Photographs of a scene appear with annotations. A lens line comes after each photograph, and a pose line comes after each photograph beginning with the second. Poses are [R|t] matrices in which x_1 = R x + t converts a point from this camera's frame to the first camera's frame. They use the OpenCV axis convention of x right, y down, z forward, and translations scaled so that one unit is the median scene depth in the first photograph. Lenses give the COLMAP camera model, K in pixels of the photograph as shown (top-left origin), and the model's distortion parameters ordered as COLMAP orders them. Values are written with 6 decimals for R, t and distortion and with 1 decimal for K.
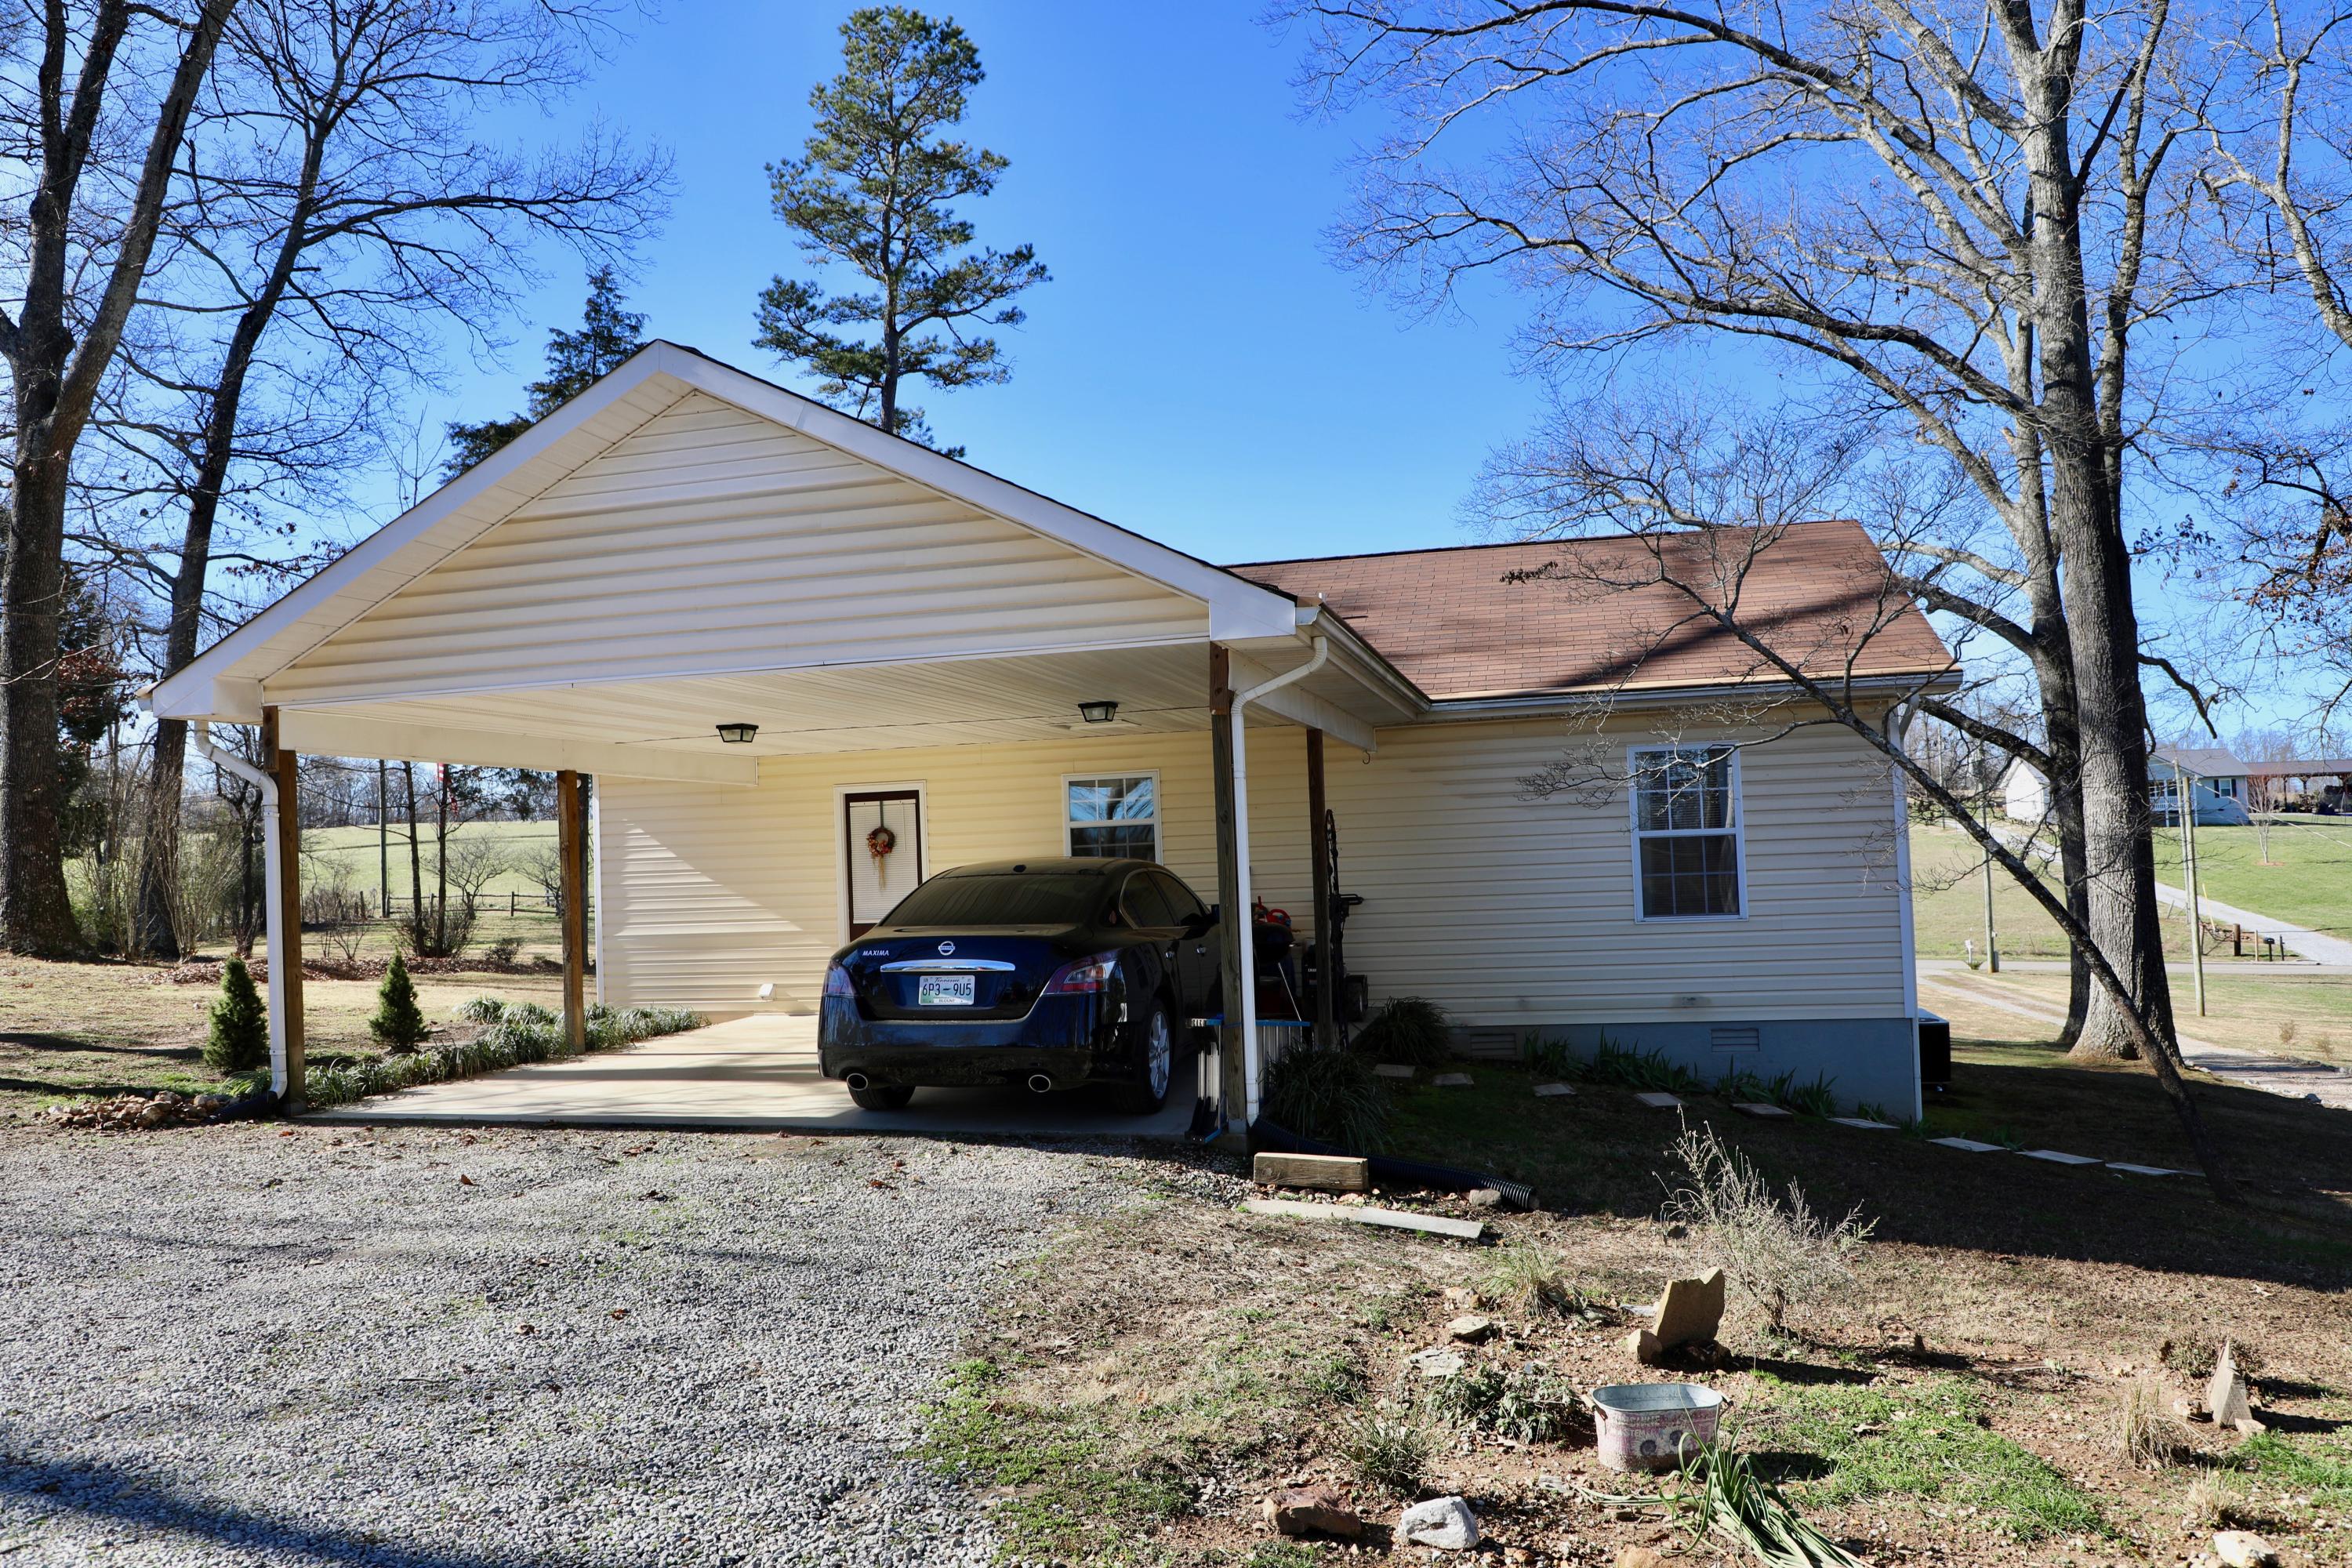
lens RADIAL K [[1646.1, 0, 1181.7], [0, 1646.1, 787.4], [0, 0, 1]] dist [-0.074464, 0.048505]
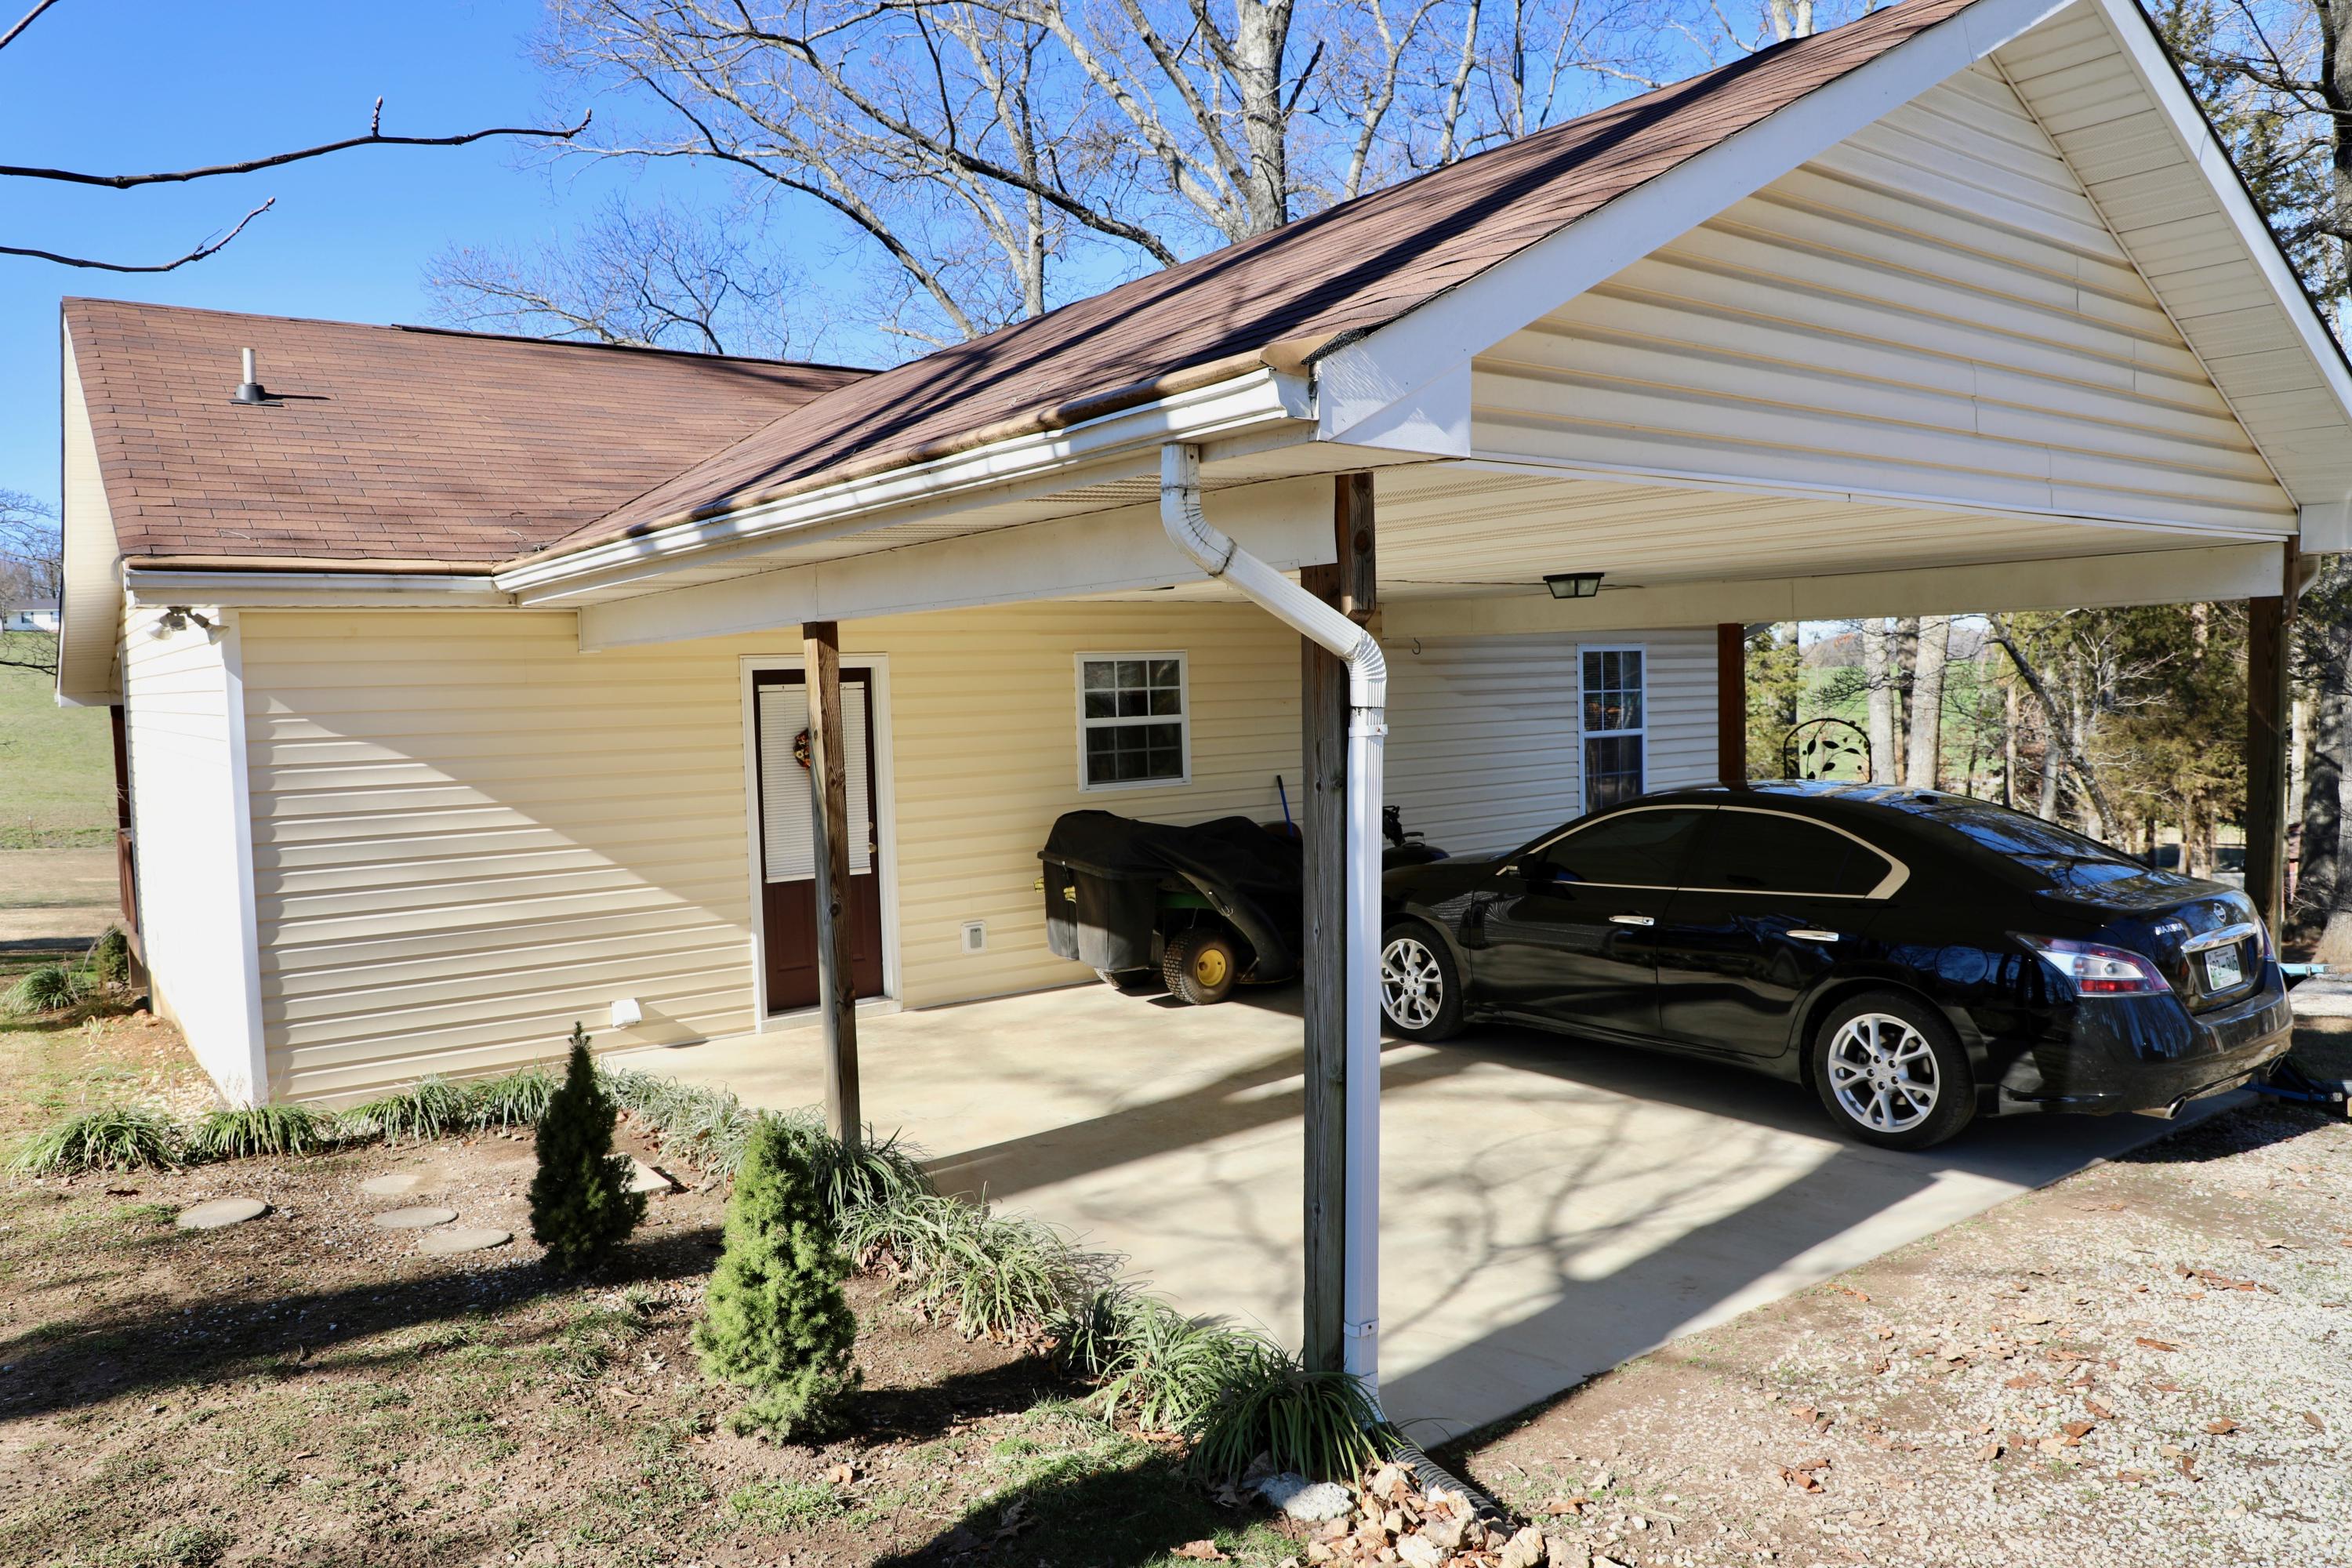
lens RADIAL K [[1641.7, 0, 1176.0], [0, 1641.7, 784.0], [0, 0, 1]] dist [-0.078691, 0.049726]
pose [[0.646927, -0.028510, 0.762018, -0.243379], [-0.029870, 0.997586, 0.062683, 0.001391], [-0.761966, -0.063313, 0.644514, 0.207819]]
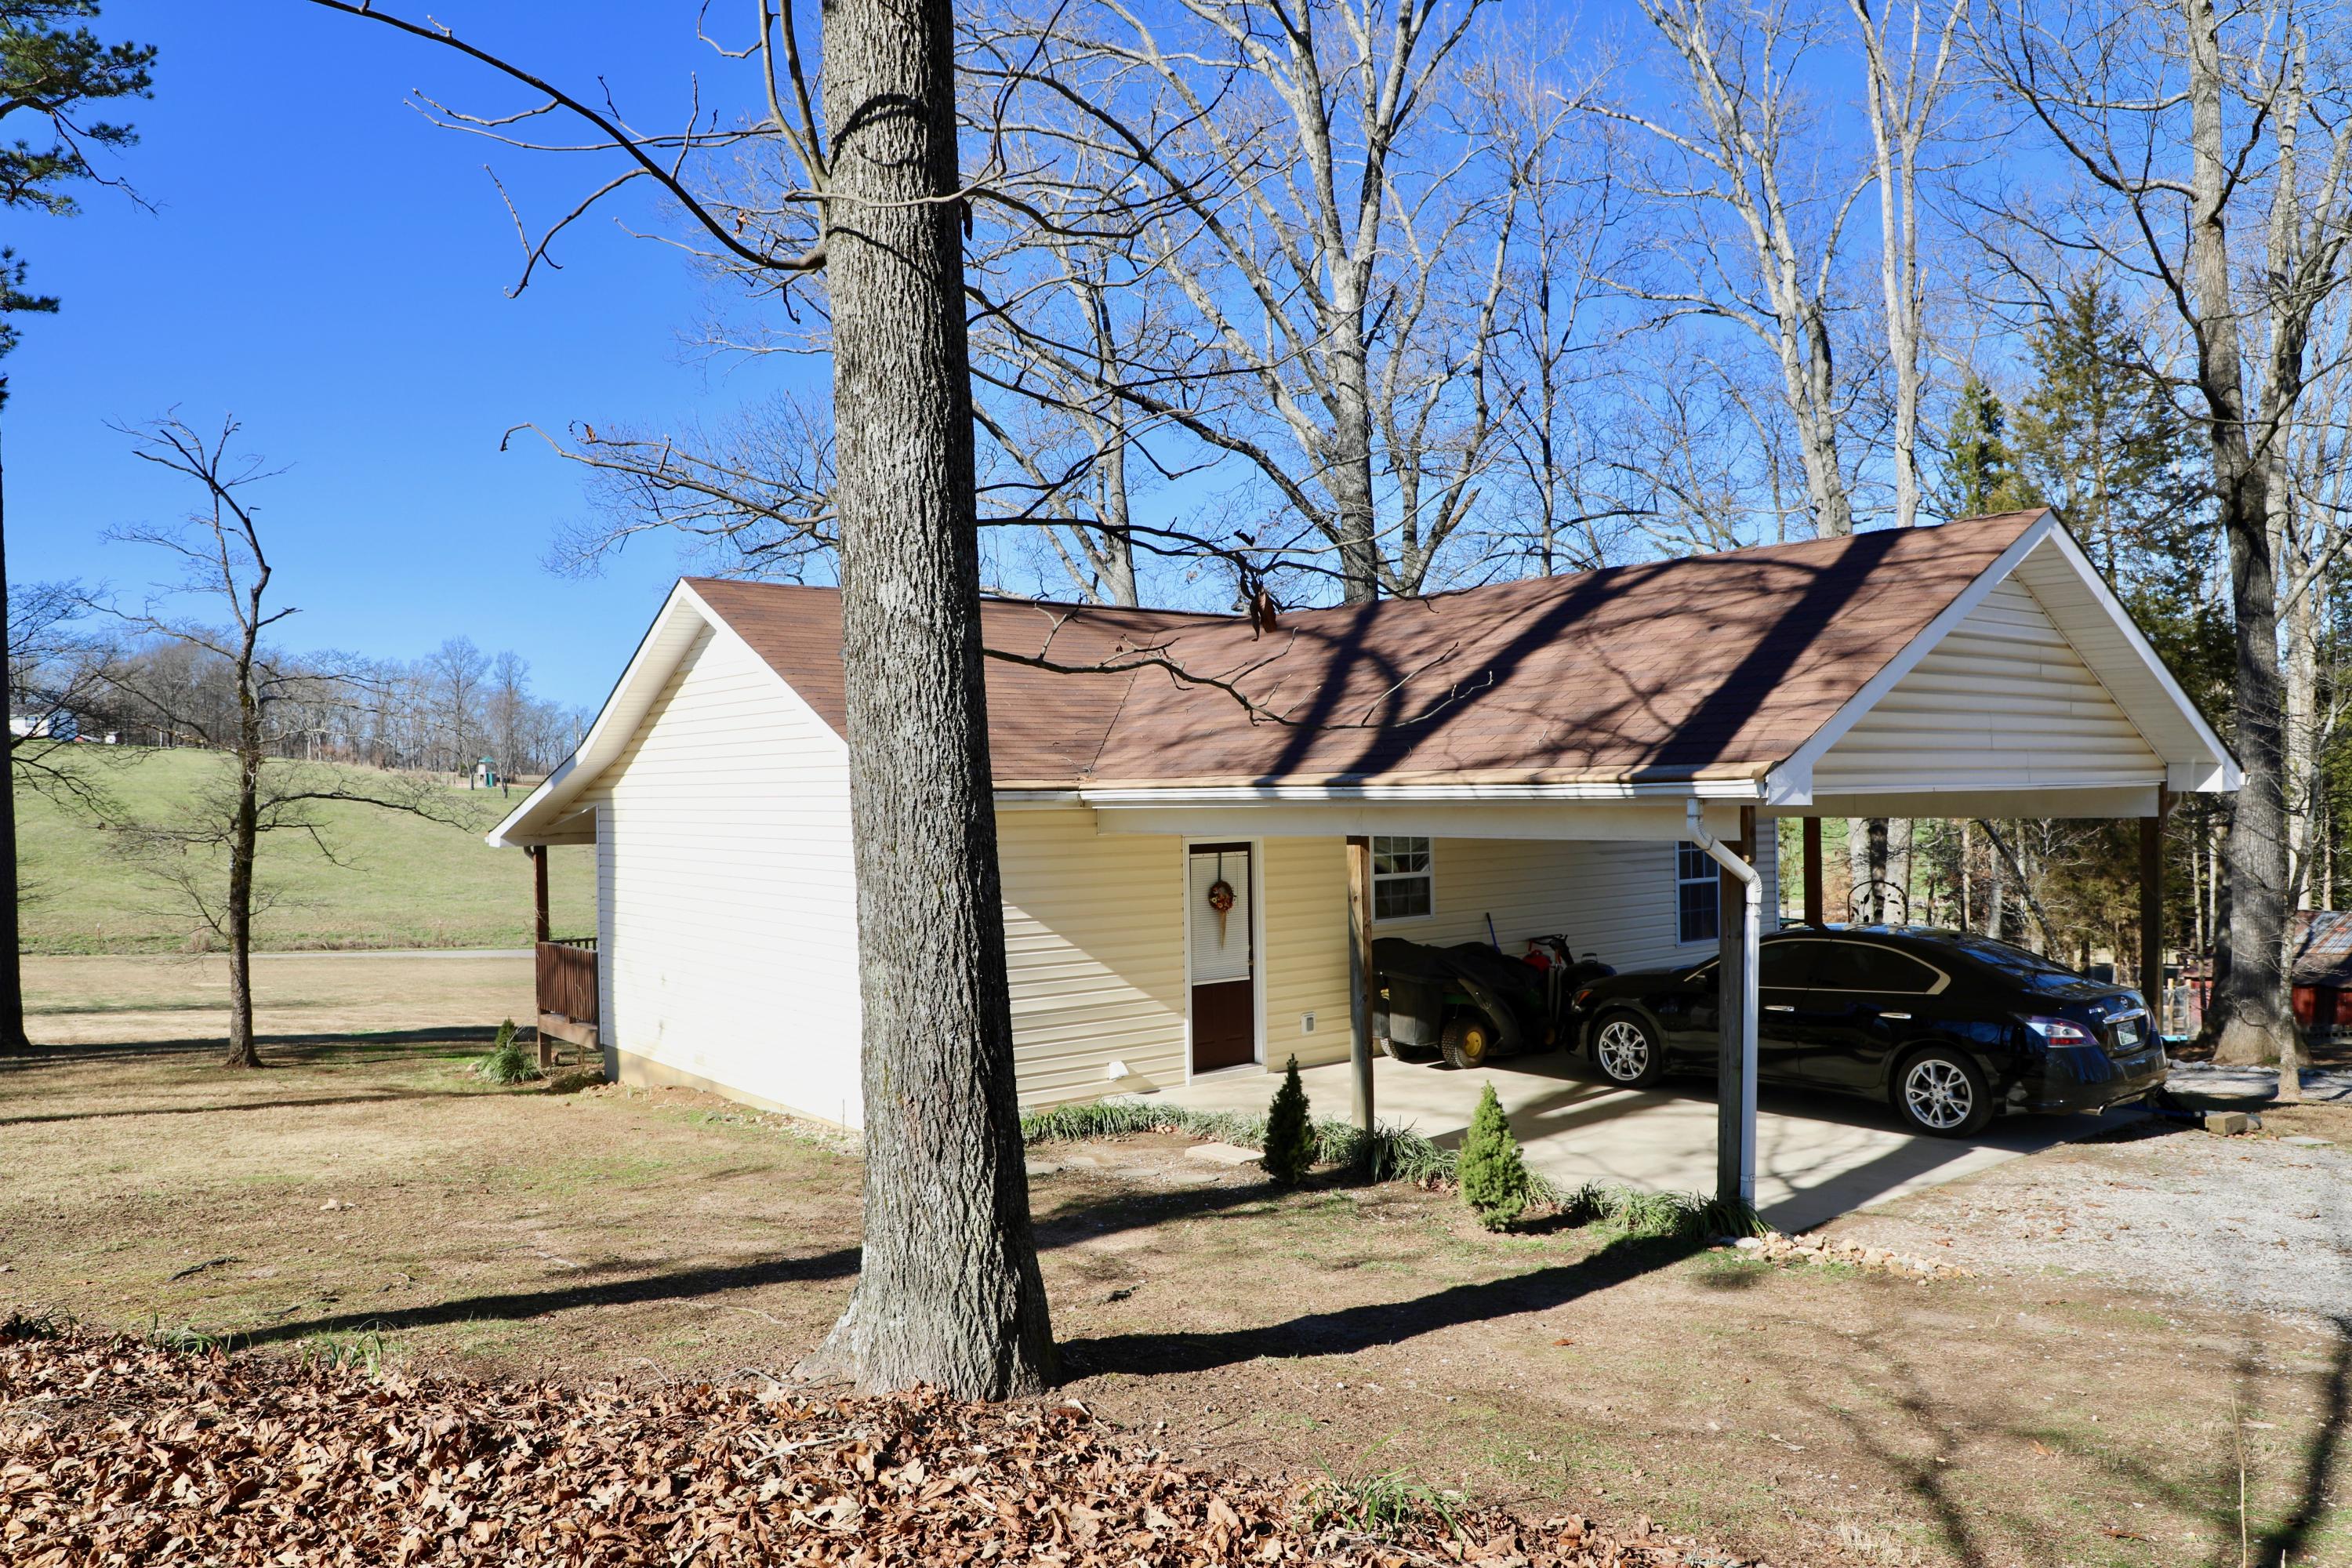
lens RADIAL K [[1646.1, 0, 1181.7], [0, 1646.1, 787.4], [0, 0, 1]] dist [-0.074464, 0.048505]
pose [[0.618726, 0.029987, 0.785034, -0.401981], [-0.040905, 0.999145, -0.005926, -0.009751], [-0.784541, -0.028446, 0.619424, 0.182881]]
